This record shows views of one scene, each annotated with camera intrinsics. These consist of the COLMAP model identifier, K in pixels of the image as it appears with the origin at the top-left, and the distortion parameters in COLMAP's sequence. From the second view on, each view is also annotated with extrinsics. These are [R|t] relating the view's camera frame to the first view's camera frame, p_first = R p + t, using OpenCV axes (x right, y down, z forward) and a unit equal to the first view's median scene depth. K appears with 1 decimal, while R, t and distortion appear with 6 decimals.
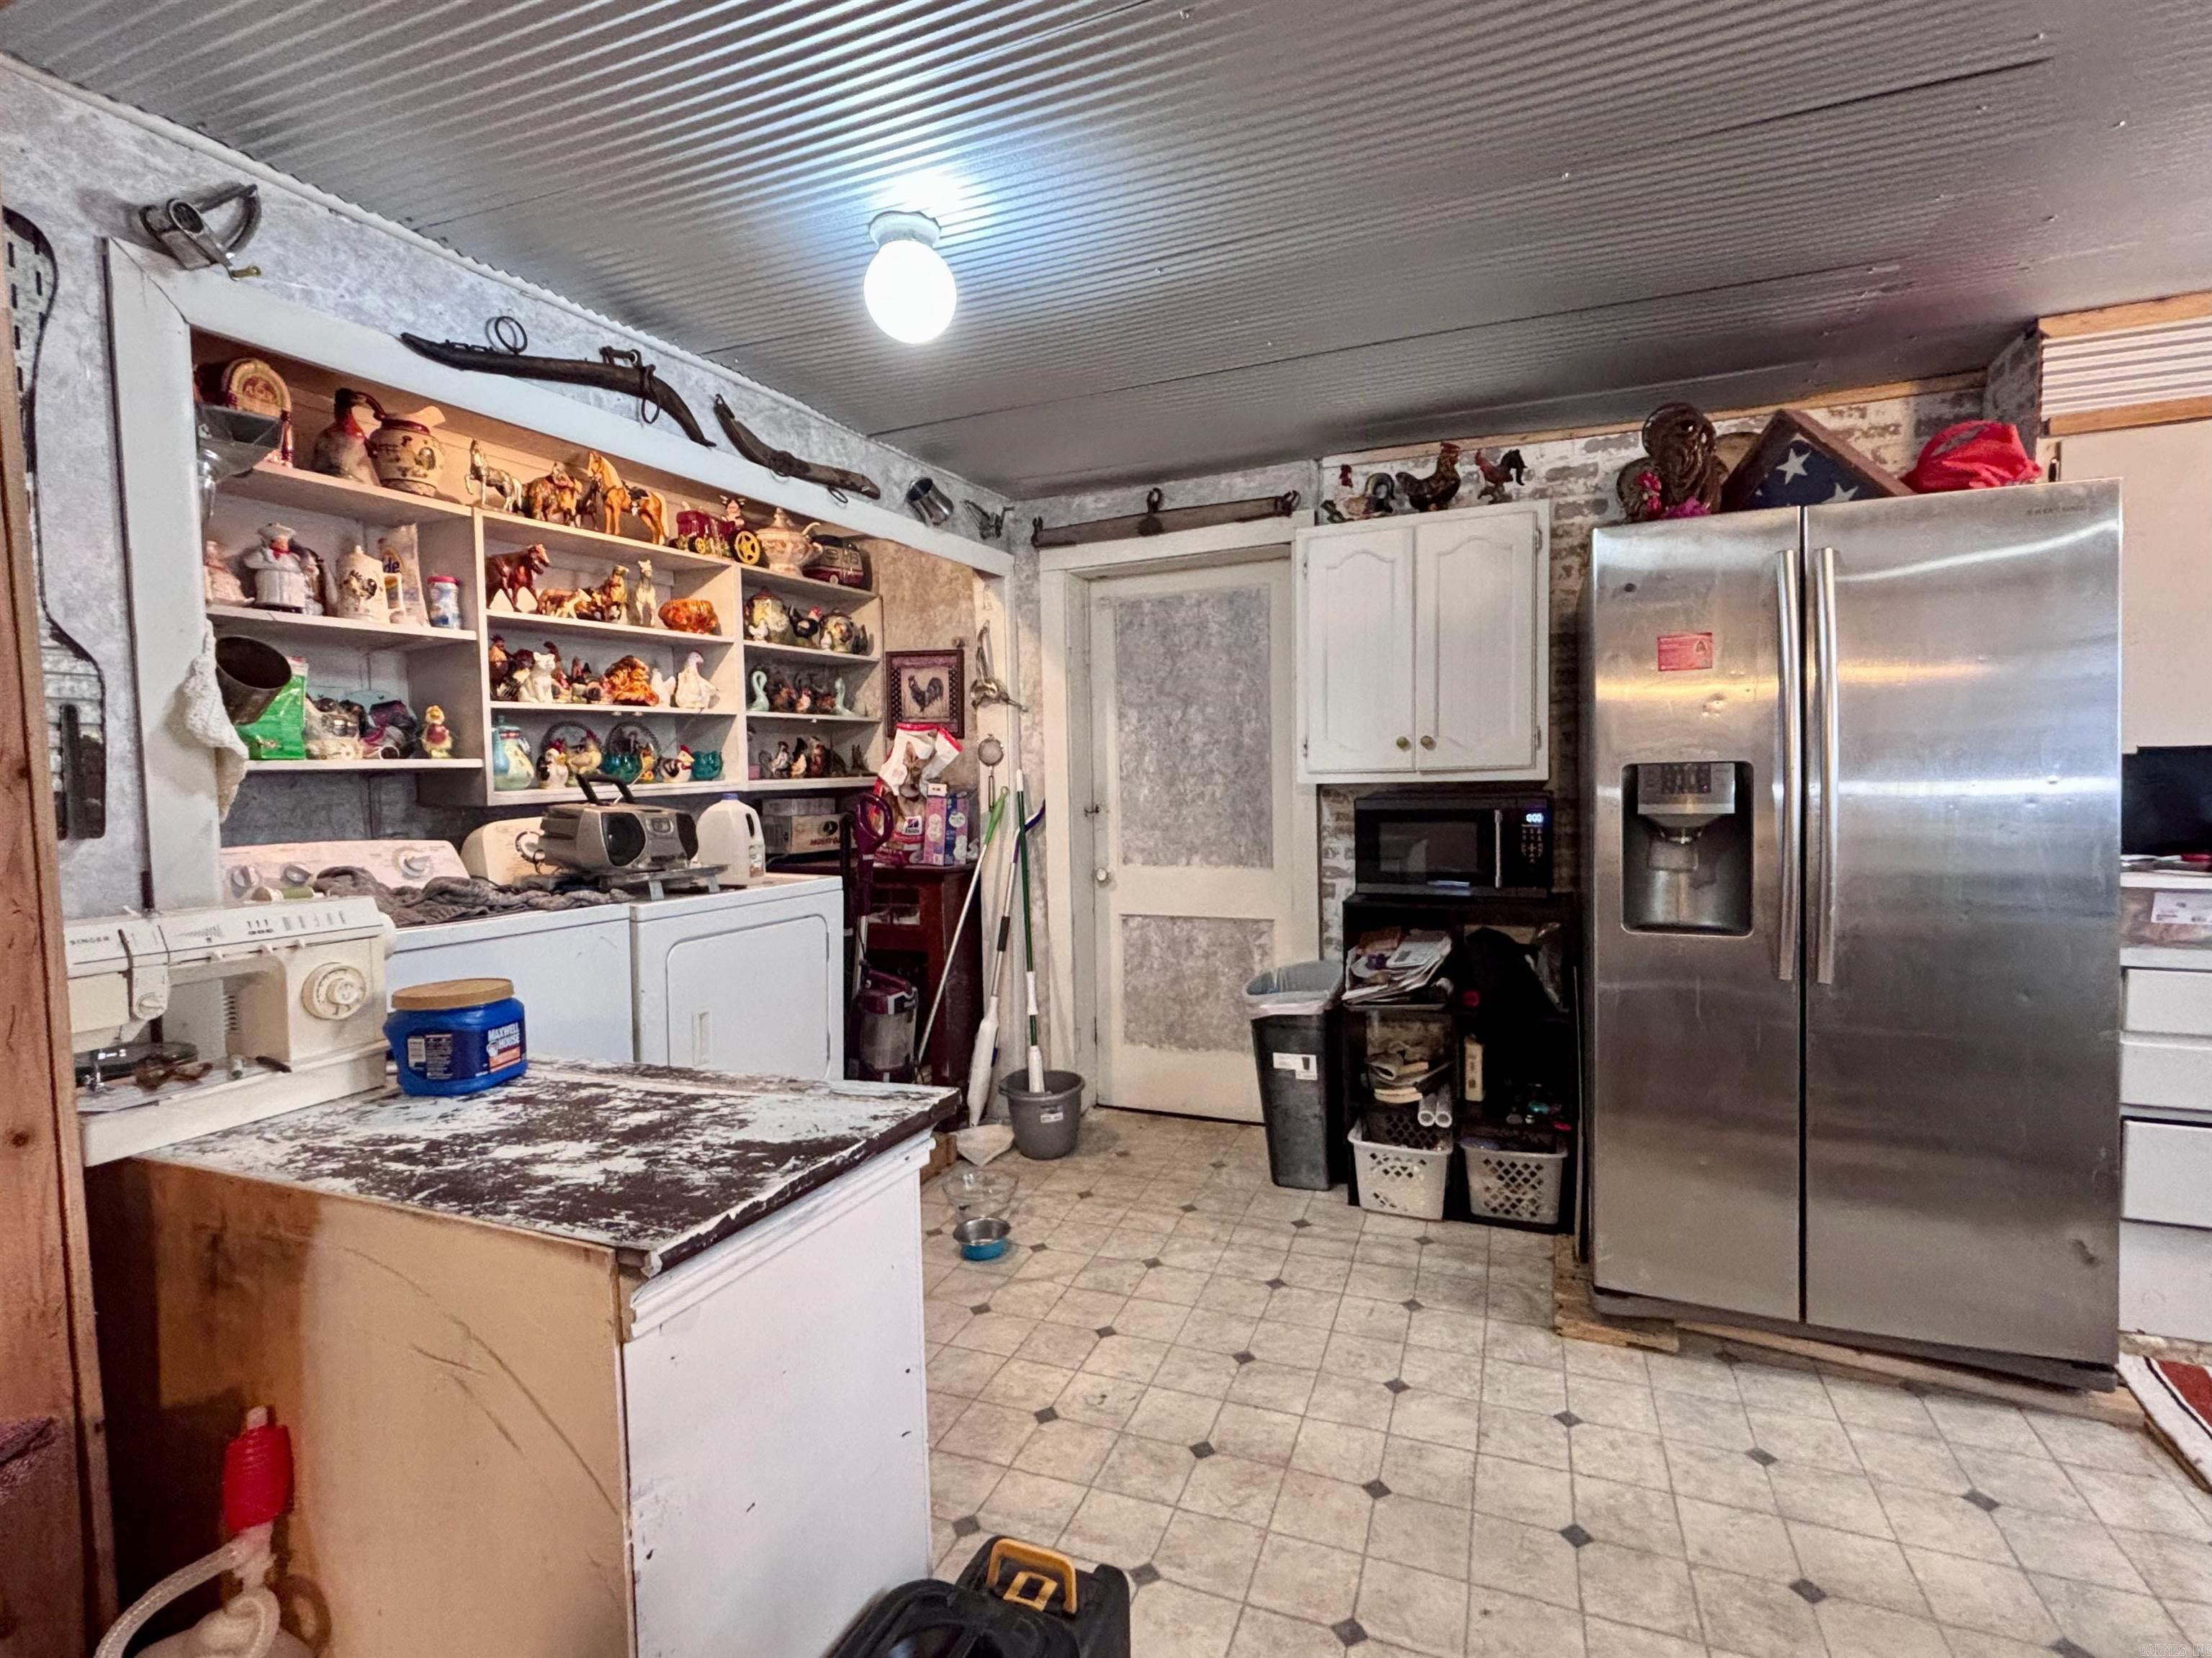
lens RADIAL K [[1028.0, 0, 1121.8], [0, 1028.0, 820.4], [0, 0, 1]] dist [0.006402, -0.000306]
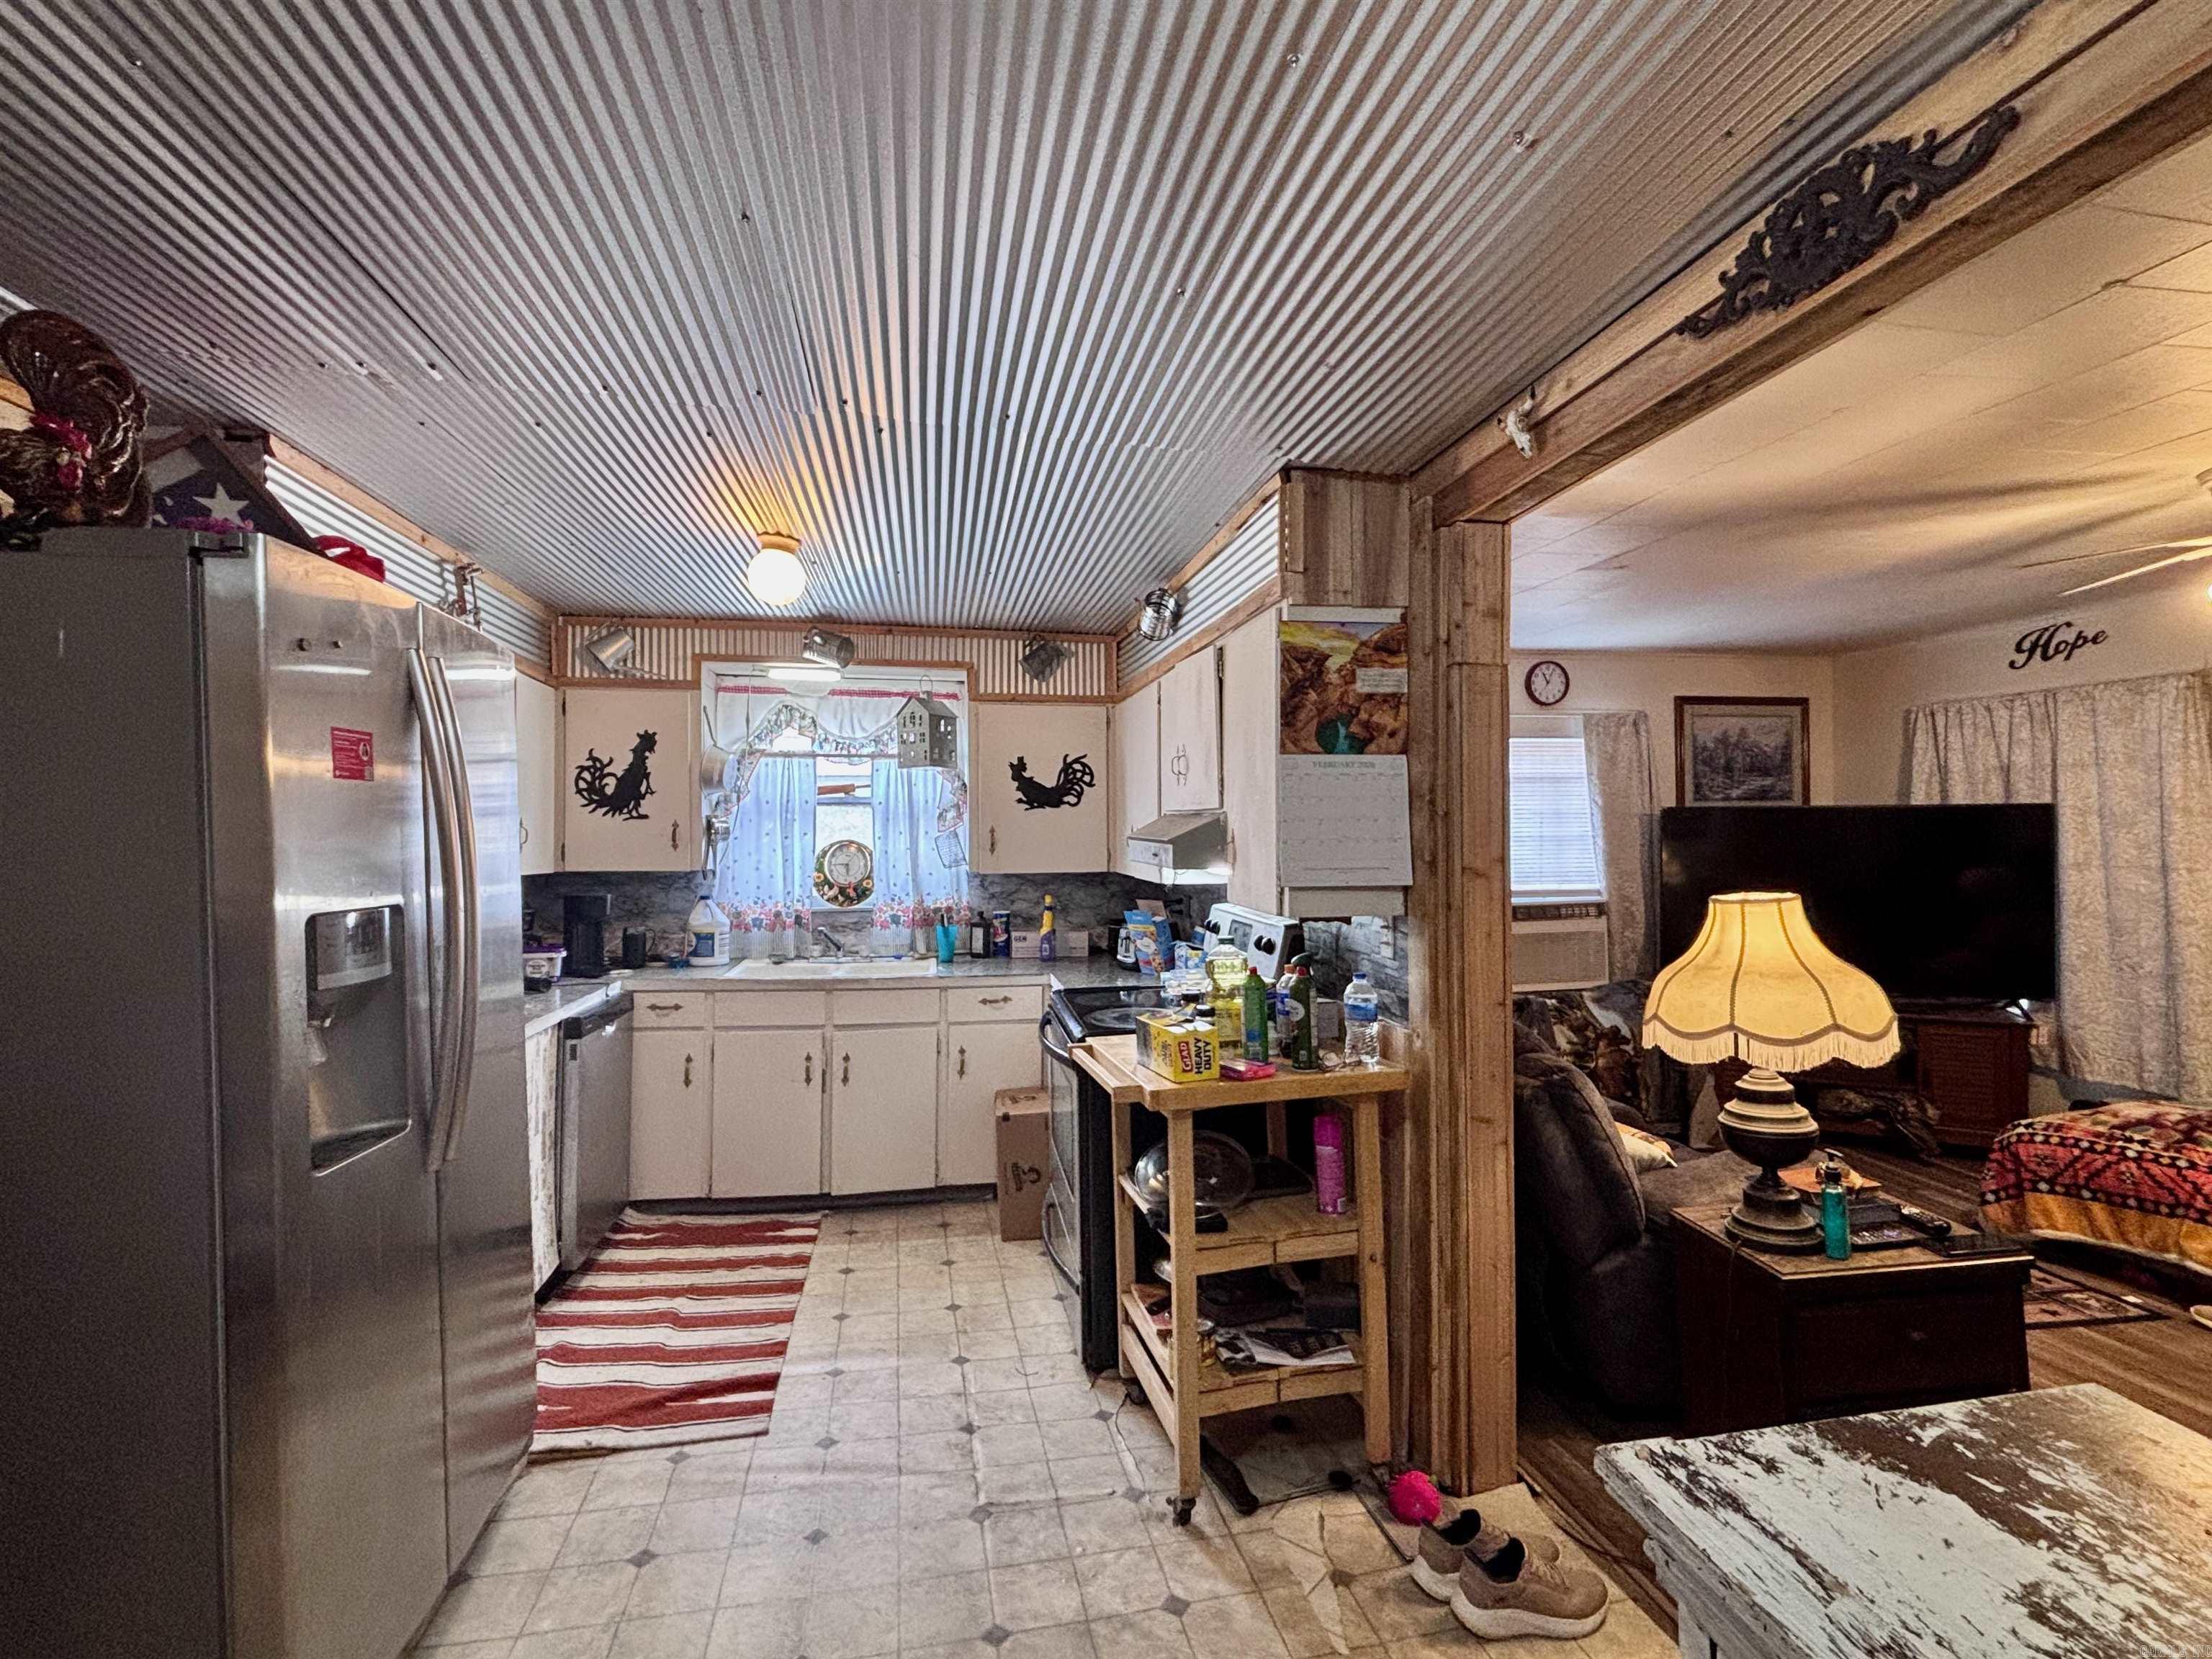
lens RADIAL K [[1028.1, 0, 1121.8], [0, 1028.1, 820.9], [0, 0, 1]] dist [0.006402, -0.000306]
pose [[-0.553268, 0.036453, 0.832205, -0.304970], [0.055347, 0.998443, -0.006939, -0.073728], [-0.831163, 0.042221, -0.554424, 0.899523]]
